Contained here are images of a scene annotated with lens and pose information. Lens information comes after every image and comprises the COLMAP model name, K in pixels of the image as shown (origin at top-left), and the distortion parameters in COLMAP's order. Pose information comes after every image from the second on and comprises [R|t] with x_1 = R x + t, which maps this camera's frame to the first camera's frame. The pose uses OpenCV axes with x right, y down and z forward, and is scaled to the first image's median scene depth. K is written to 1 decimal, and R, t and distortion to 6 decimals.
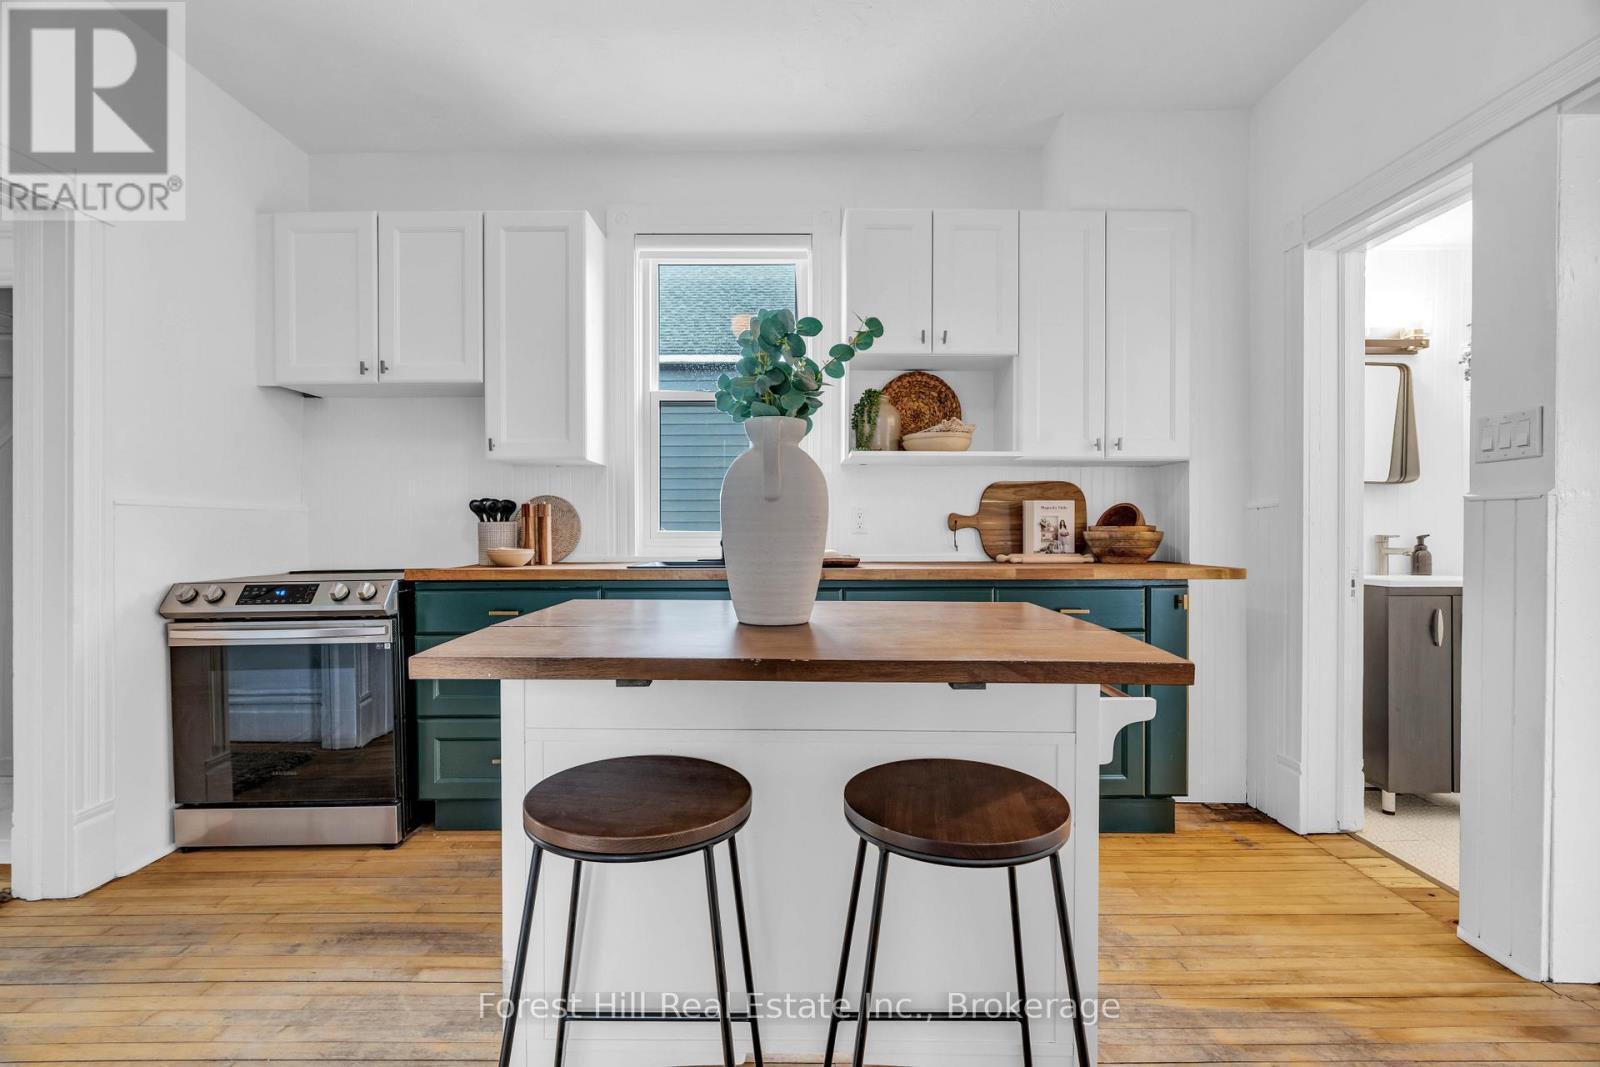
lens RADIAL K [[721.4, 0, 795.4], [0, 721.4, 540.7], [0, 0, 1]] dist [-0.002340, -0.000053]
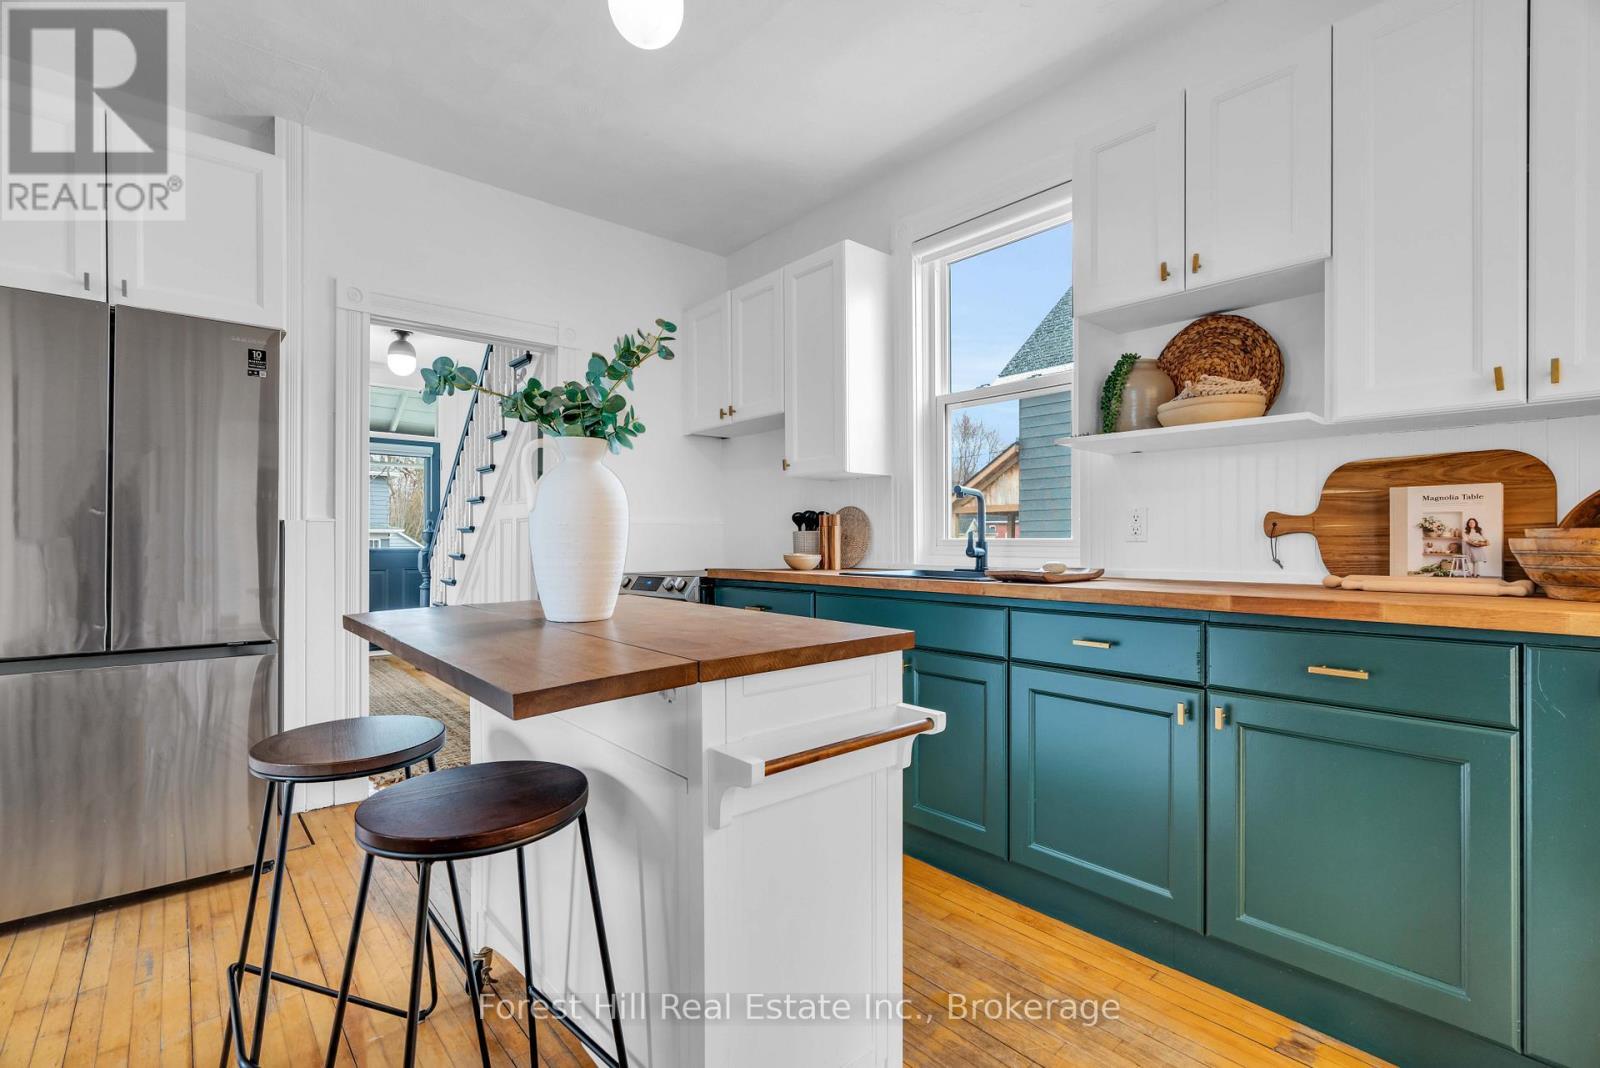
lens RADIAL K [[721.4, 0, 795.4], [0, 721.4, 541.2], [0, 0, 1]] dist [-0.002340, -0.000053]
pose [[0.666943, 0.001284, -0.745107, 0.436464], [-0.009826, 0.999927, -0.007071, -0.001654], [0.745044, 0.012037, 0.666907, 0.224723]]
